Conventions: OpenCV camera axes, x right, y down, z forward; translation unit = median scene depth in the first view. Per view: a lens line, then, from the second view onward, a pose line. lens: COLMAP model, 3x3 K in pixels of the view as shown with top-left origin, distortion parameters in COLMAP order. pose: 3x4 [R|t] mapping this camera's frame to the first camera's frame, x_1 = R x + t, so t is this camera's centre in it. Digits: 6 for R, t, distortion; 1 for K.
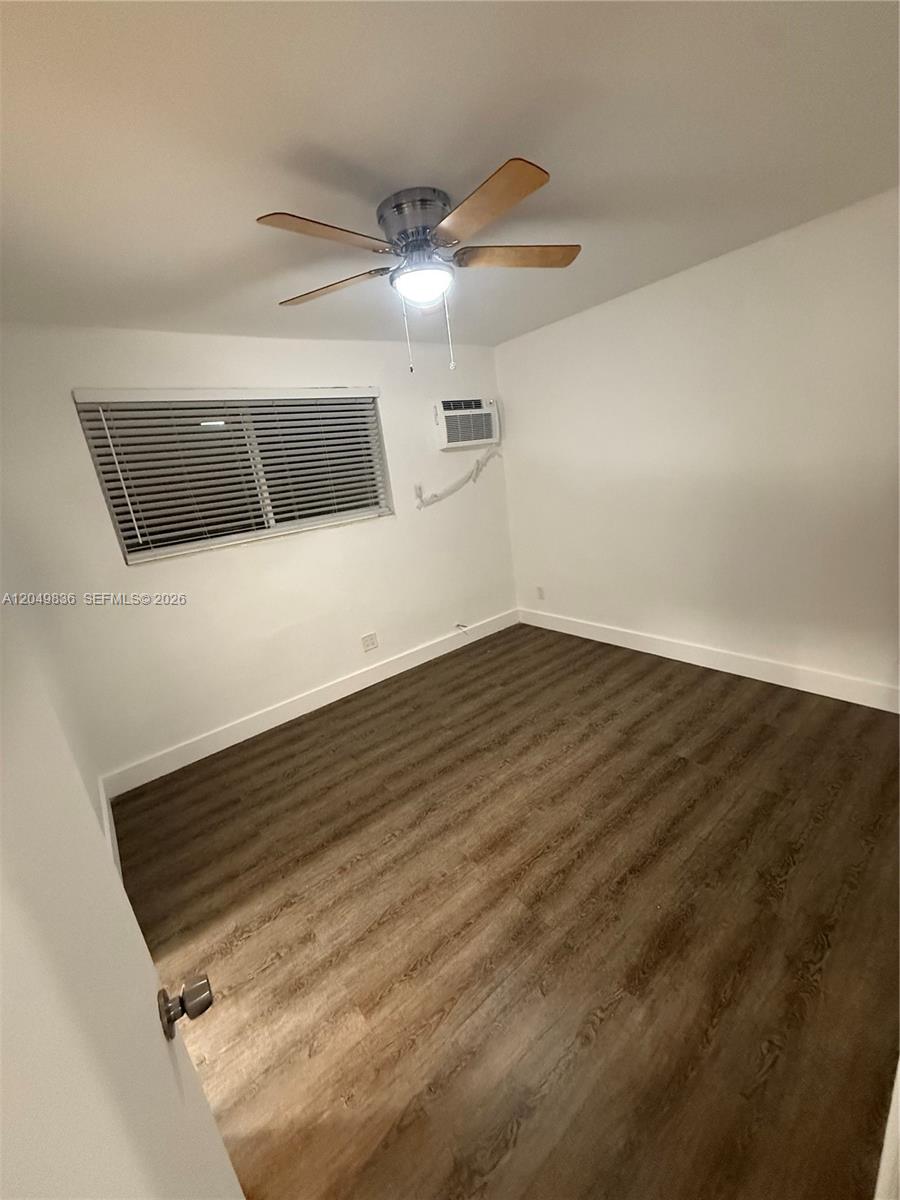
lens RADIAL K [[479.5, 0, 447.9], [0, 479.5, 596.6], [0, 0, 1]] dist [0.002346, 0.000077]
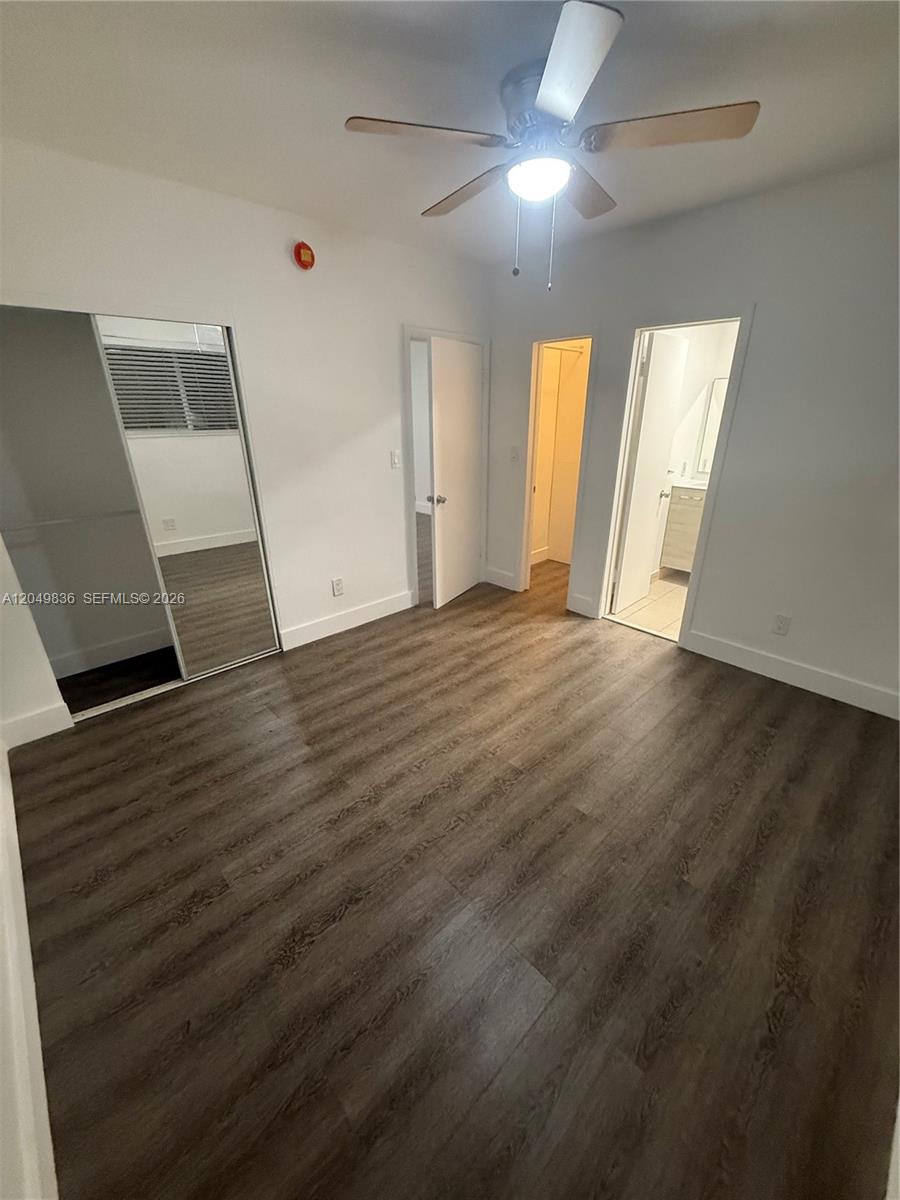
lens RADIAL K [[479.5, 0, 450.0], [0, 479.5, 602.3], [0, 0, 1]] dist [0.002346, 0.000077]
pose [[-0.987425, 0.155141, -0.030384, 0.188874], [0.103295, 0.778652, 0.618895, -0.435143], [0.119675, 0.607974, -0.784886, 1.563765]]
